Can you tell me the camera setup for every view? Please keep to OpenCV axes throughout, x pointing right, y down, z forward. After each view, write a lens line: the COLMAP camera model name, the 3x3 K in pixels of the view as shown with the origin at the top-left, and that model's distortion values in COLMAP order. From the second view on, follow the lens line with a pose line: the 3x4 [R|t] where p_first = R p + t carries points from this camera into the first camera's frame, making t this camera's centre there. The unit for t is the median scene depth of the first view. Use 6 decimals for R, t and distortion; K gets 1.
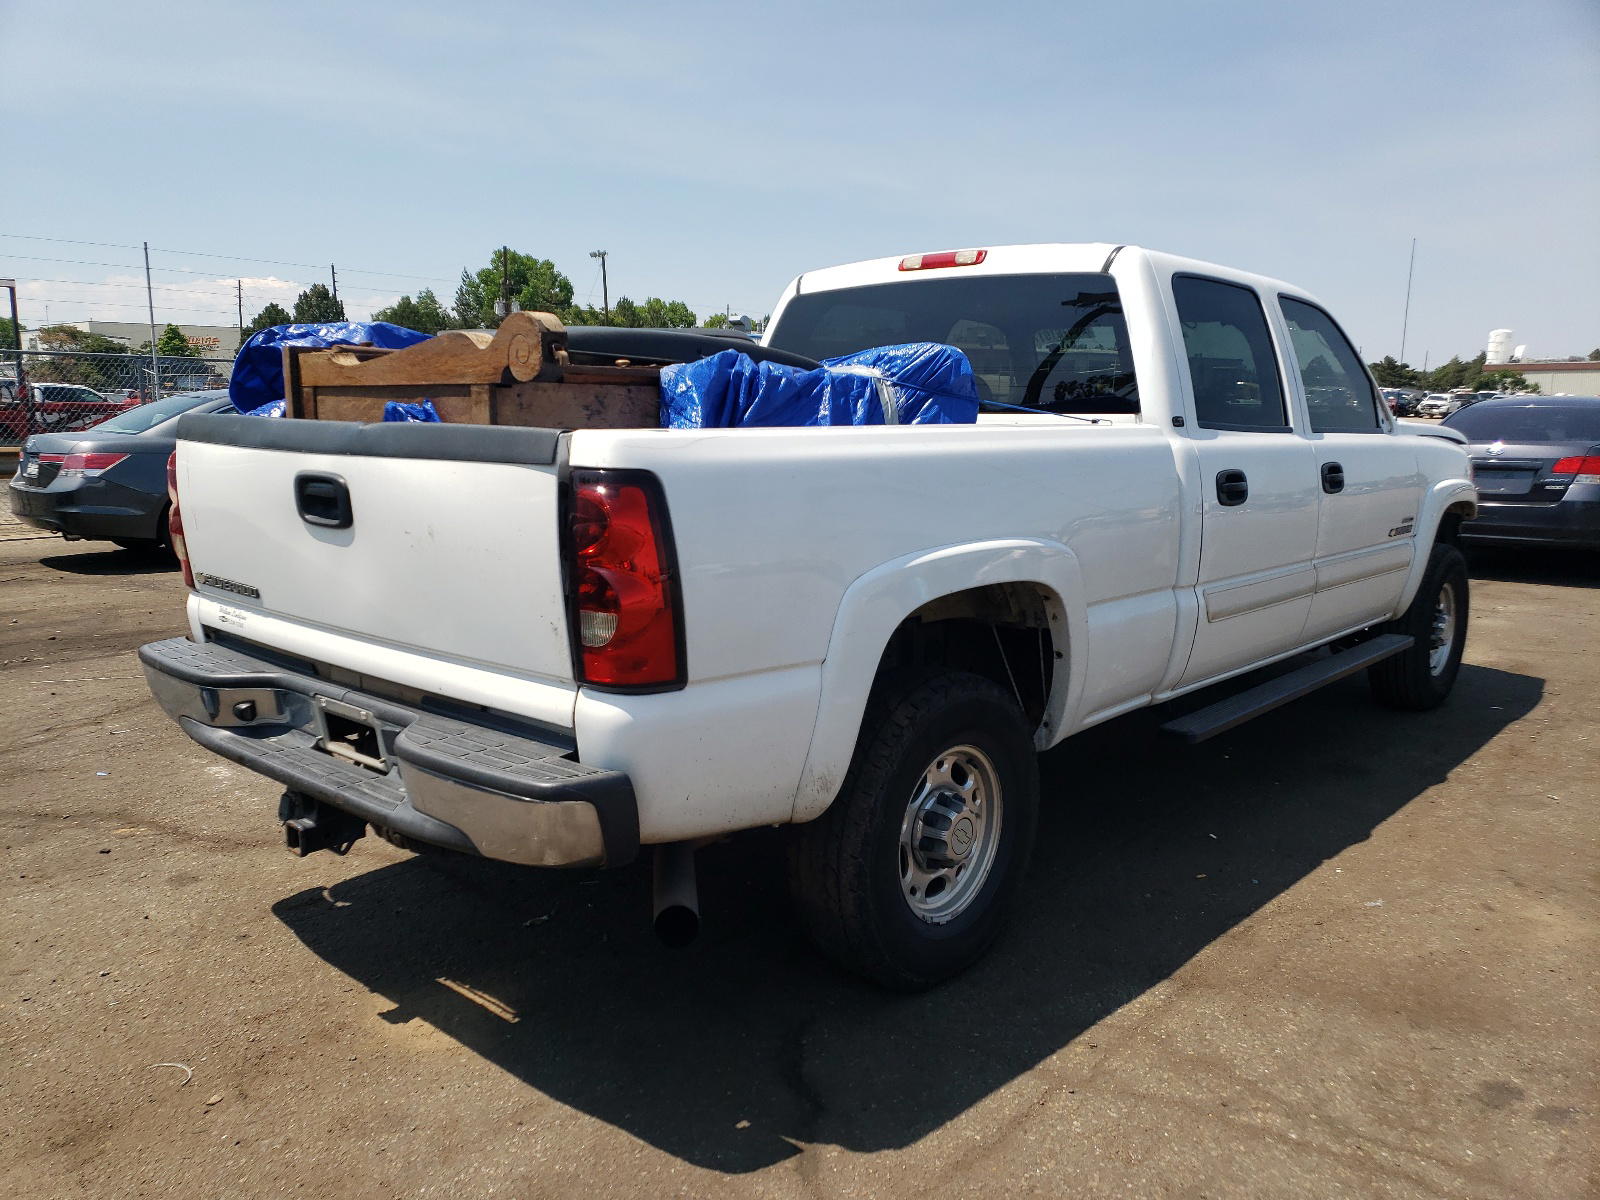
lens RADIAL K [[1274.5, 0, 797.6], [0, 1274.5, 626.8], [0, 0, 1]] dist [0.023469, -0.011101]
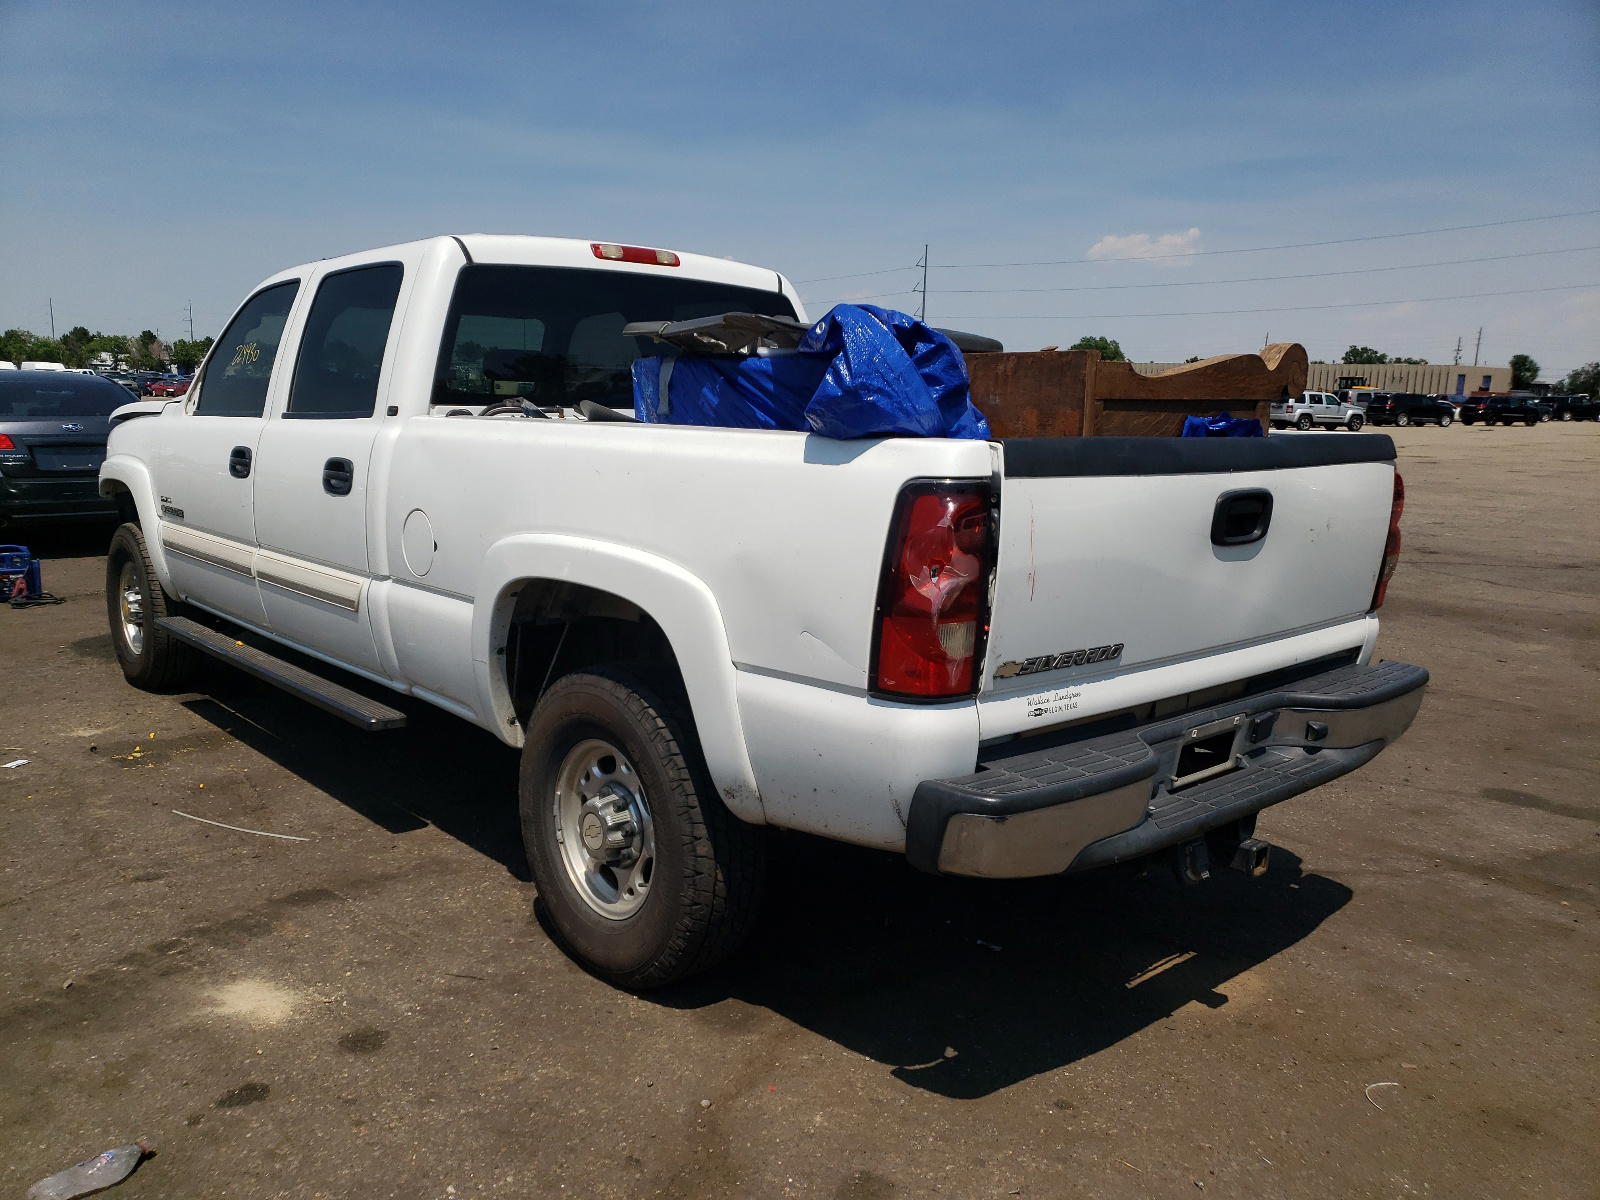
lens RADIAL K [[1274.5, 0, 797.6], [0, 1274.5, 626.8], [0, 0, 1]] dist [0.023469, -0.011101]
pose [[0.081355, -0.180504, 0.980204, -1.225898], [0.149288, 0.974576, 0.167077, -0.206815], [-0.985441, 0.132740, 0.106233, 1.101554]]
